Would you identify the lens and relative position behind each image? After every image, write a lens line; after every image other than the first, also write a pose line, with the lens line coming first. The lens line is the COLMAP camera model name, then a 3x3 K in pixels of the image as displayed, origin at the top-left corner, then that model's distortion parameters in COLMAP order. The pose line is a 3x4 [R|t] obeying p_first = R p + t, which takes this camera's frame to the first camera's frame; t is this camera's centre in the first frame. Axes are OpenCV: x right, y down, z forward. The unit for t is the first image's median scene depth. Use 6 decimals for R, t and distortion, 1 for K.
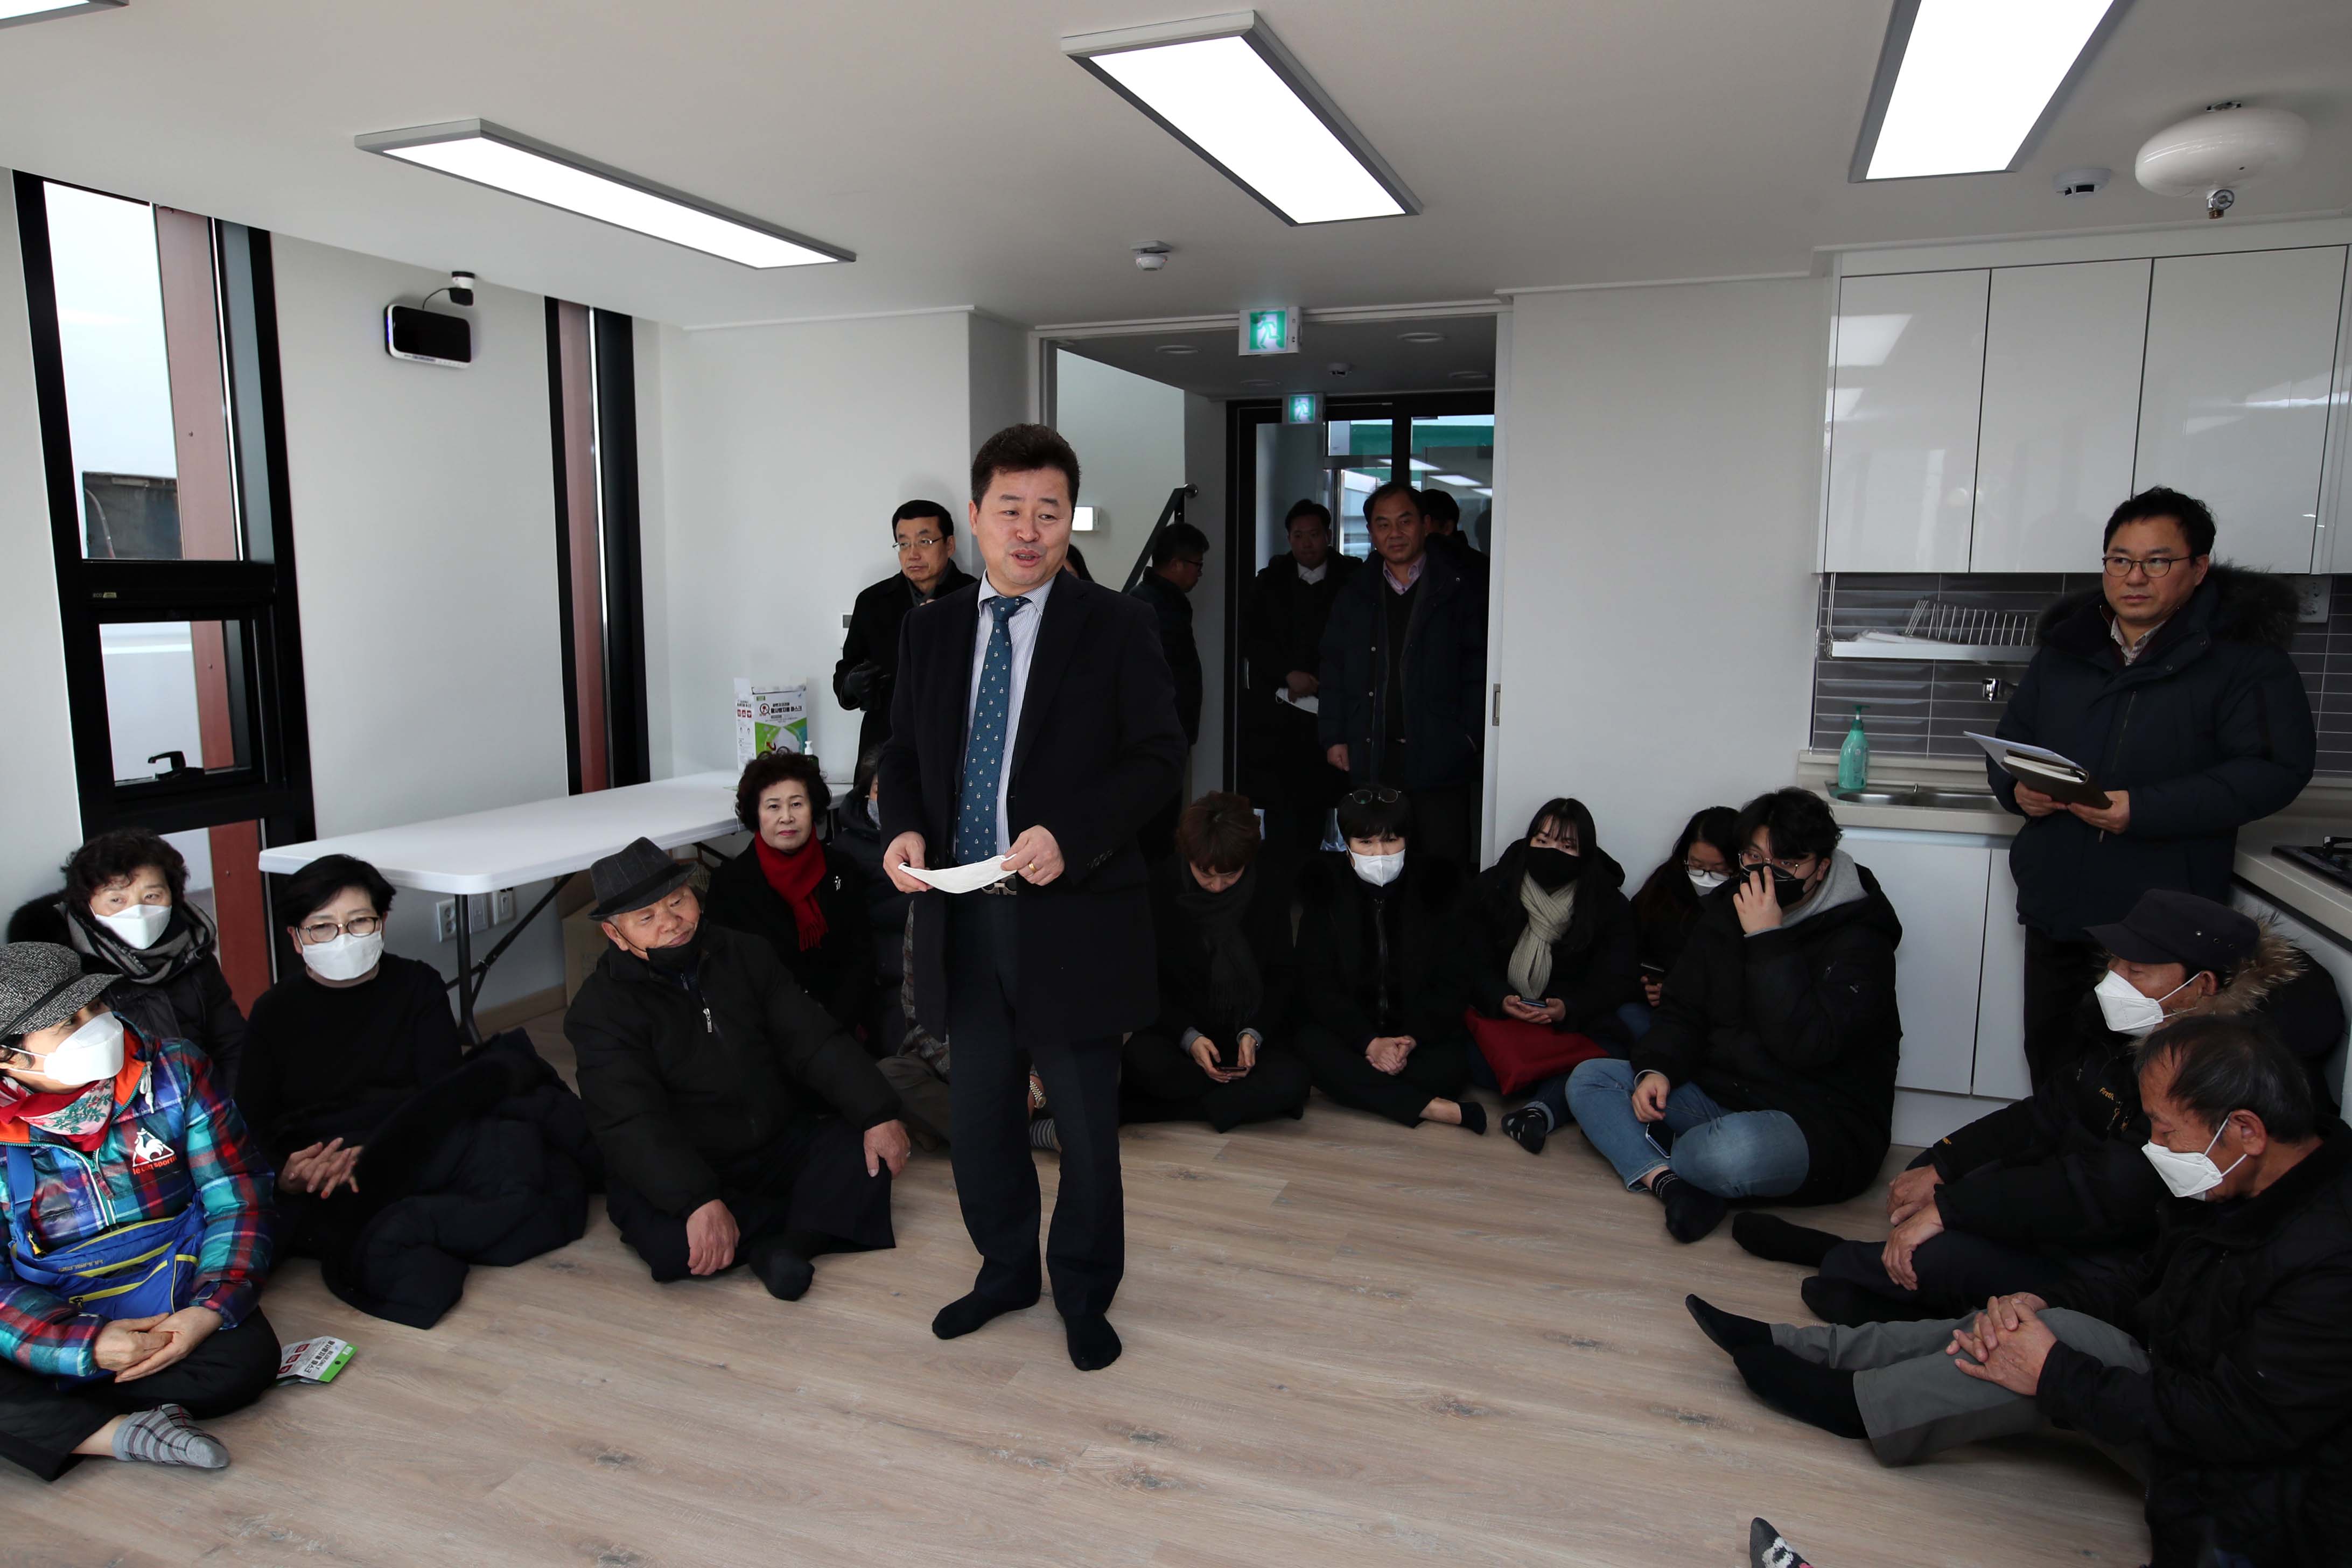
lens RADIAL K [[1433.7, 0, 1176.0], [0, 1433.7, 784.0], [0, 0, 1]] dist [0.069381, 0.000041]
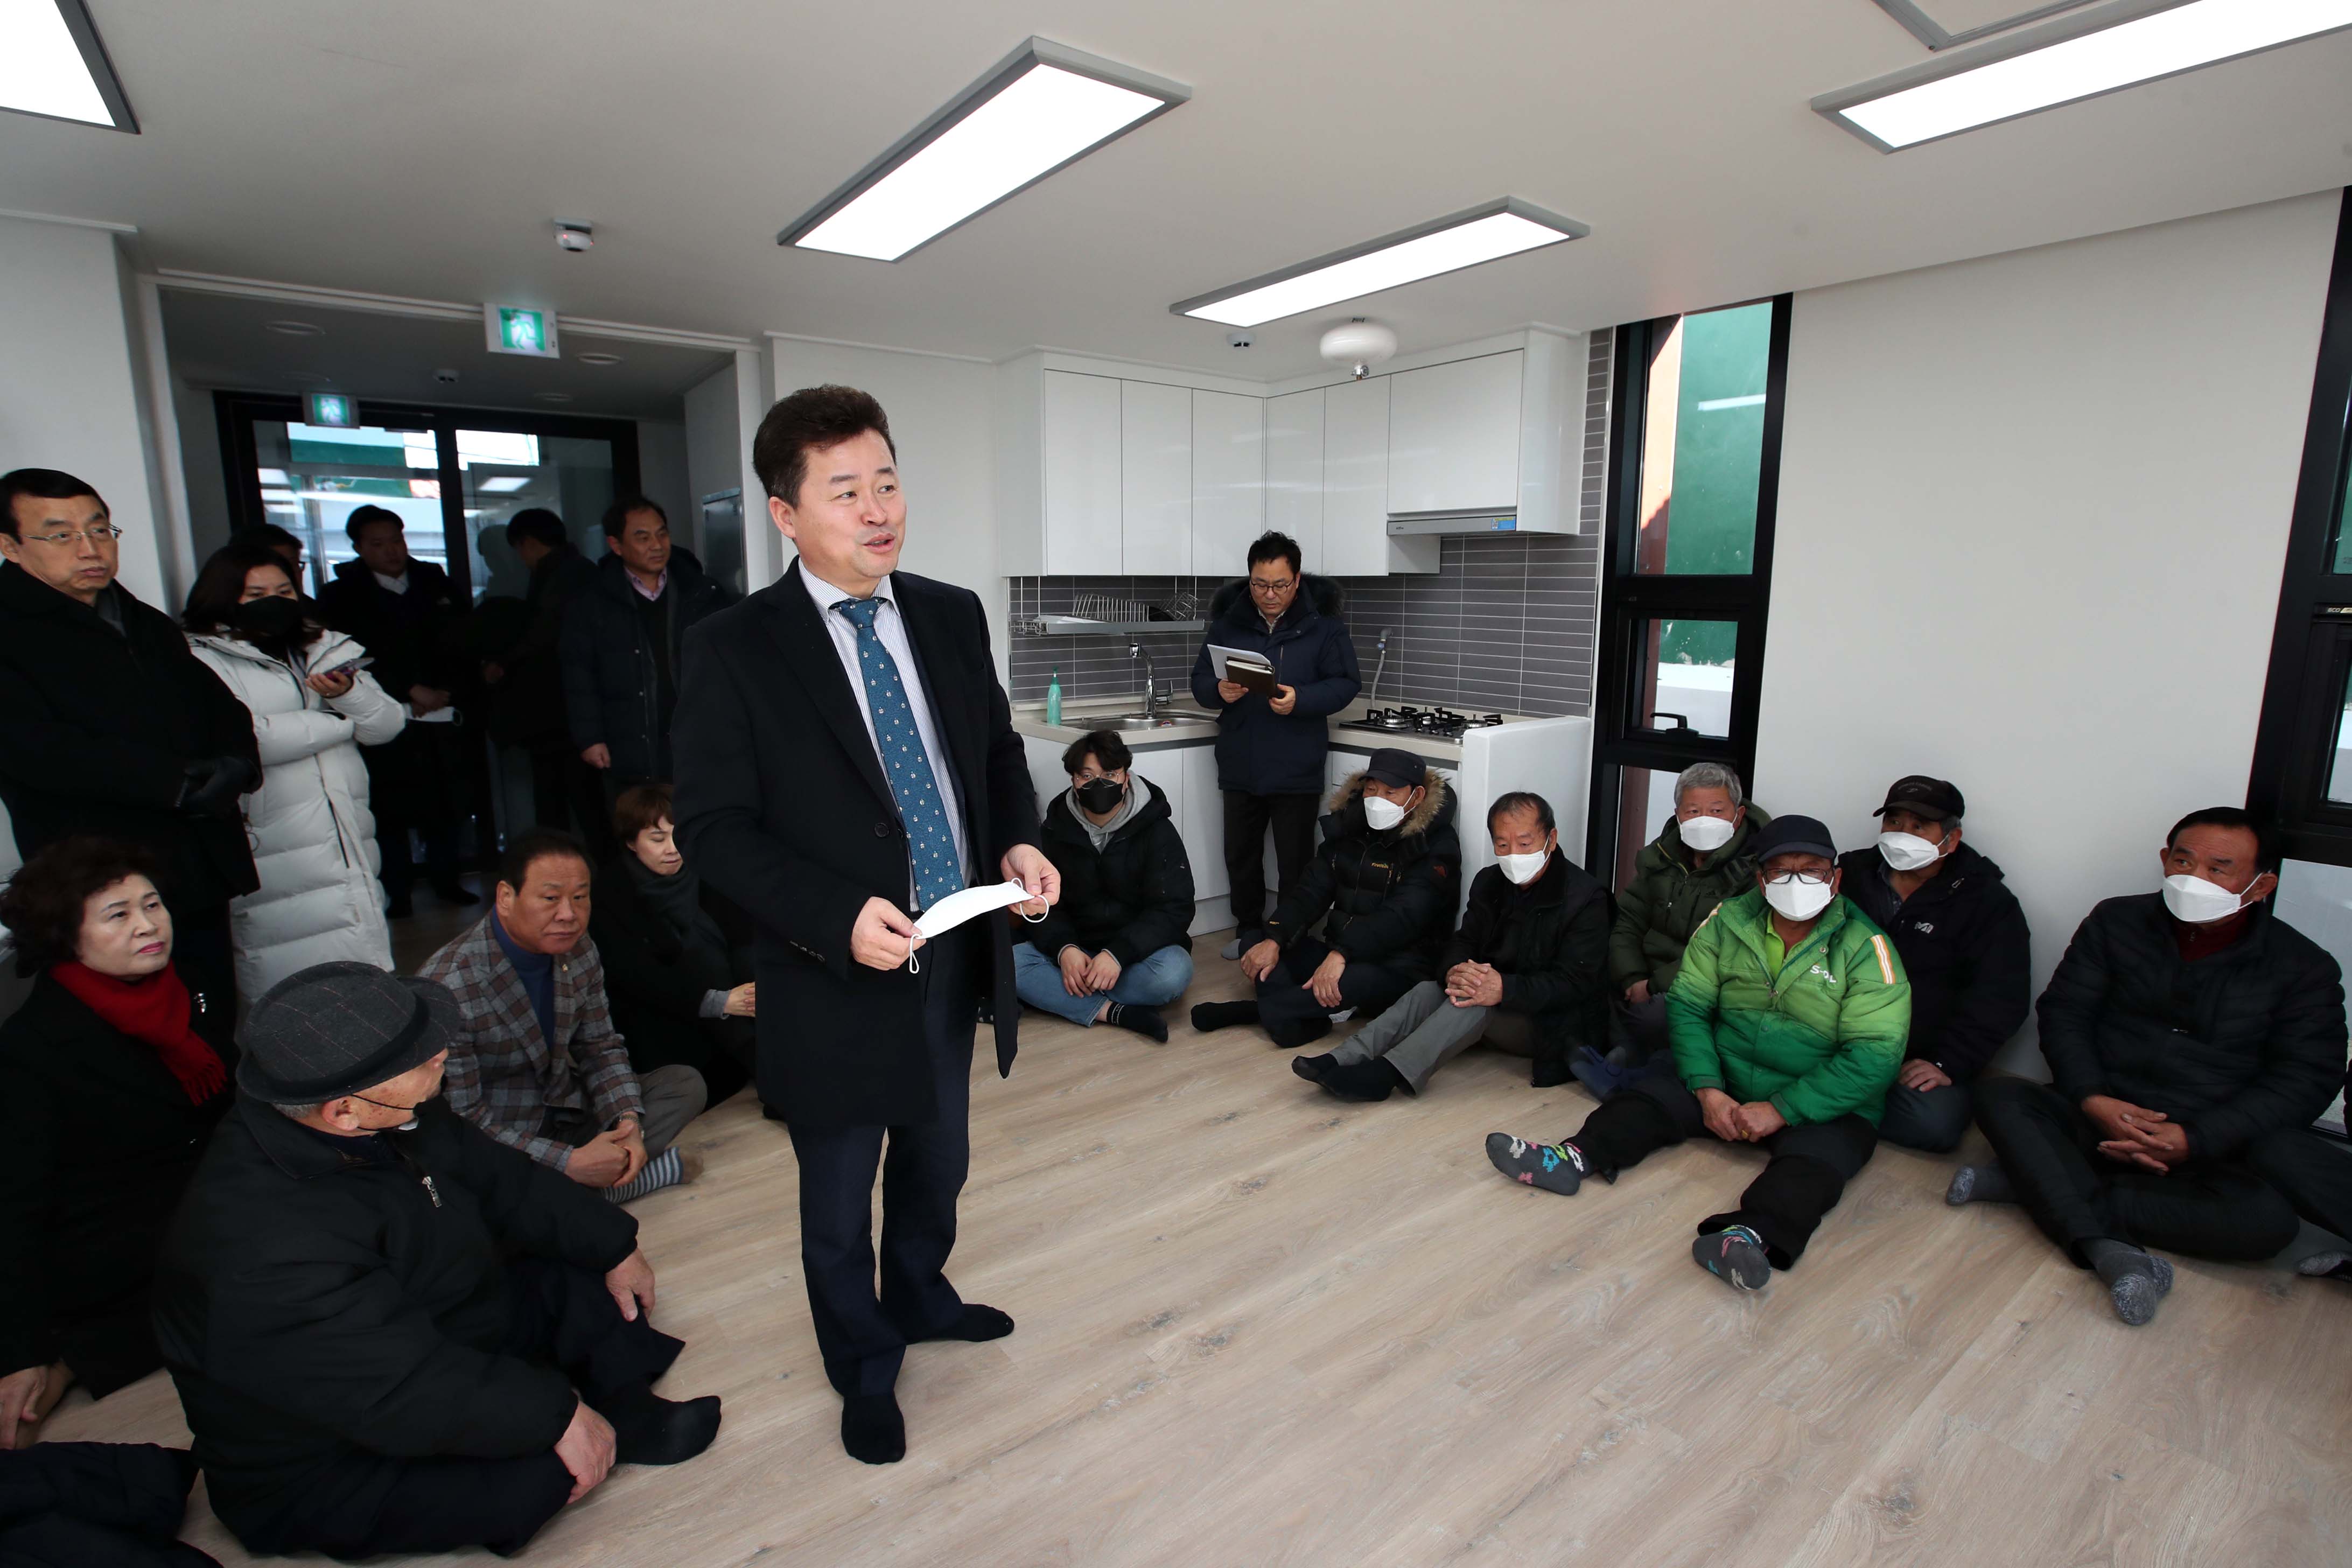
lens RADIAL K [[1093.7, 0, 1176.0], [0, 1093.7, 784.0], [0, 0, 1]] dist [-0.039413, 0.000278]
pose [[0.559448, -0.153925, 0.814448, -0.508215], [0.123747, 0.987104, 0.101553, -0.046782], [-0.819576, 0.043971, 0.571281, 0.373338]]
